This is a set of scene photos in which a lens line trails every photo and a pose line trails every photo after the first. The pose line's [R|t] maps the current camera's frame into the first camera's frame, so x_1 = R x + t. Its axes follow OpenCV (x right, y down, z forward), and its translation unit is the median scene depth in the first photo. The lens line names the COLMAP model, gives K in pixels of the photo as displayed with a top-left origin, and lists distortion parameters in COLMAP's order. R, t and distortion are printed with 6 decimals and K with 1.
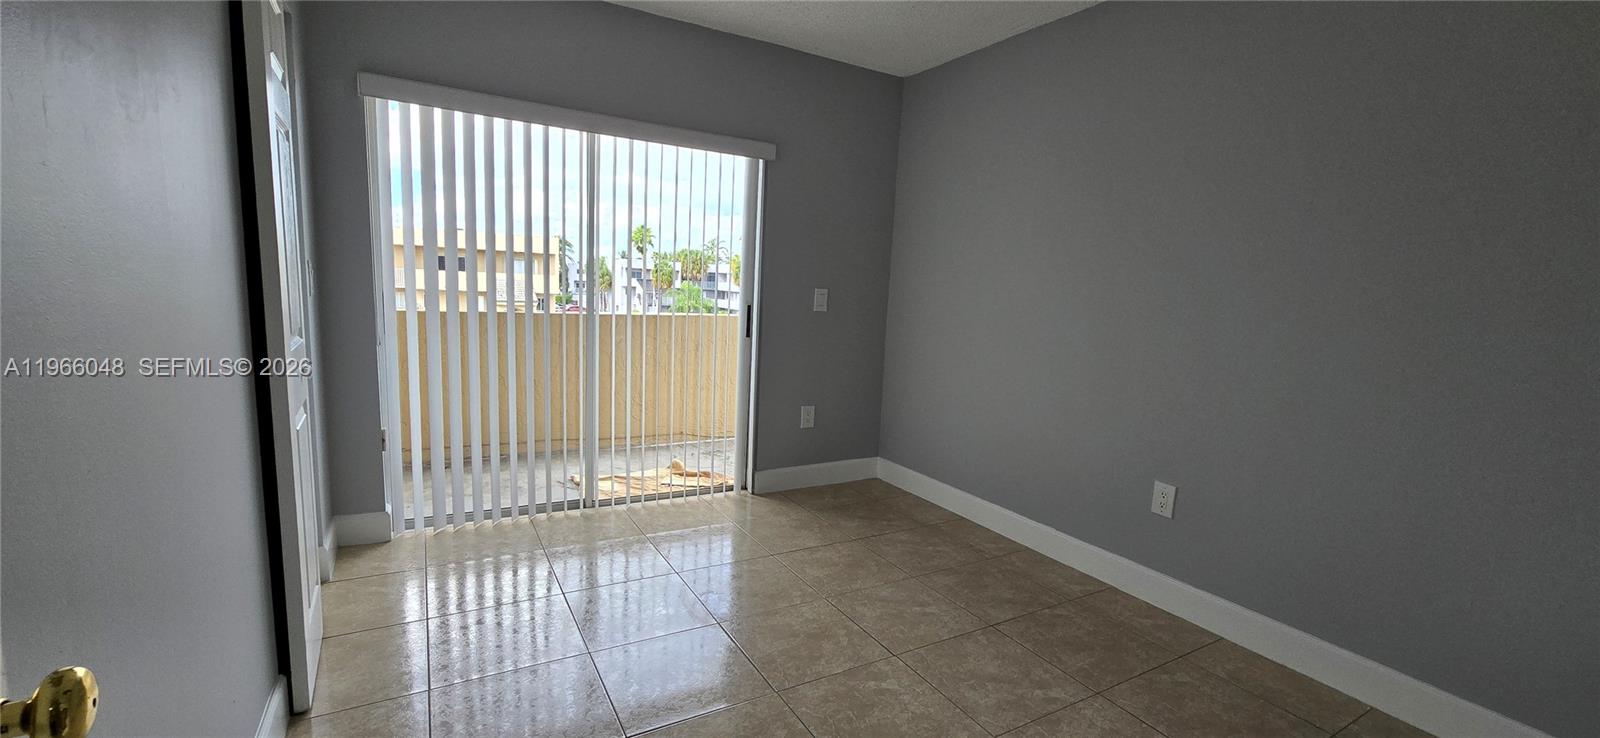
lens RADIAL K [[655.6, 0, 802.4], [0, 655.6, 376.2], [0, 0, 1]] dist [-0.002550, -0.000206]
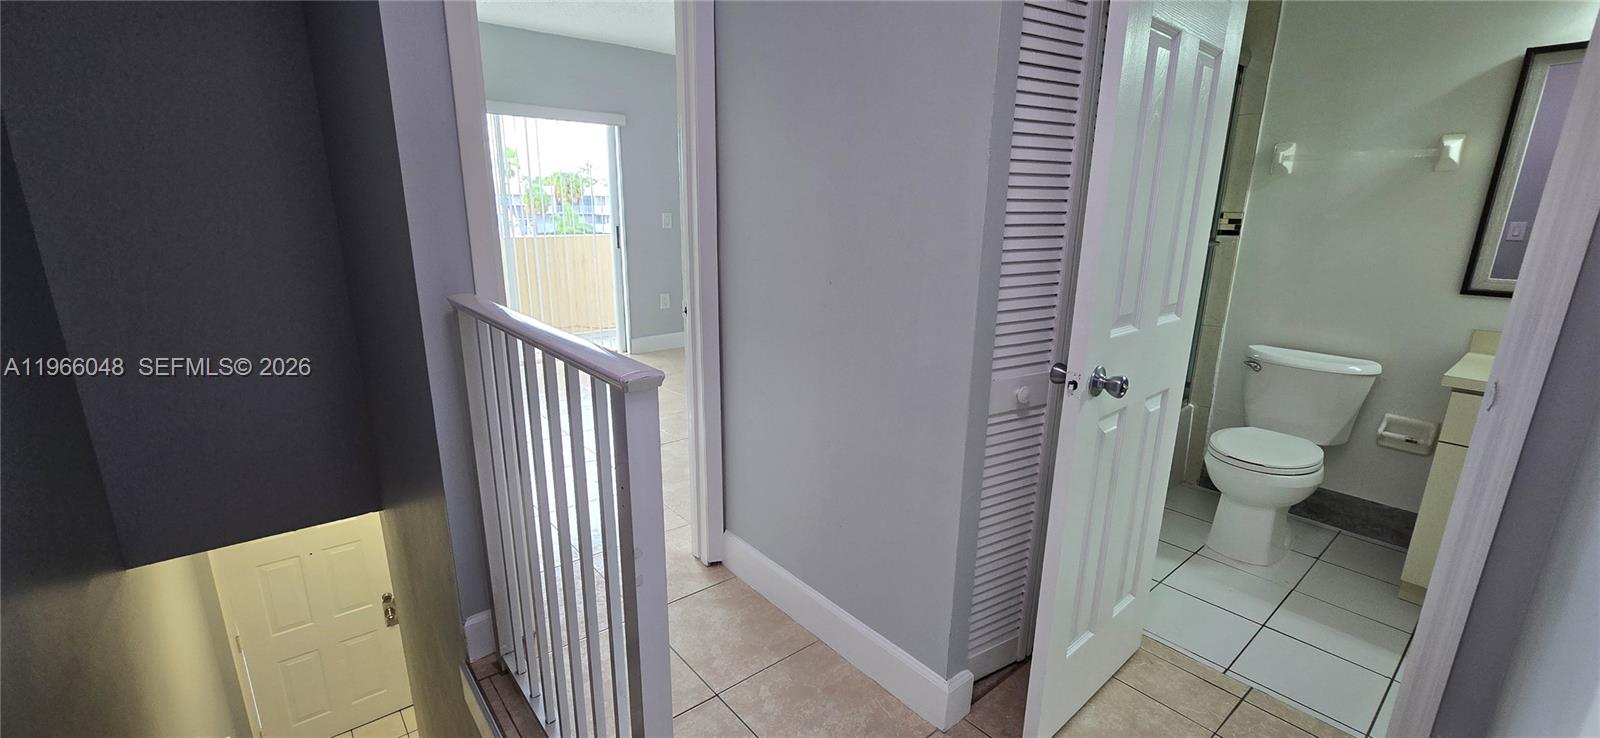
lens RADIAL K [[655.6, 0, 802.4], [0, 655.6, 376.2], [0, 0, 1]] dist [-0.002550, -0.000206]
pose [[0.985149, -0.075123, 0.154397, 0.069099], [0.056175, 0.990739, 0.123615, 0.060689], [-0.162253, -0.113106, 0.980245, -0.502164]]
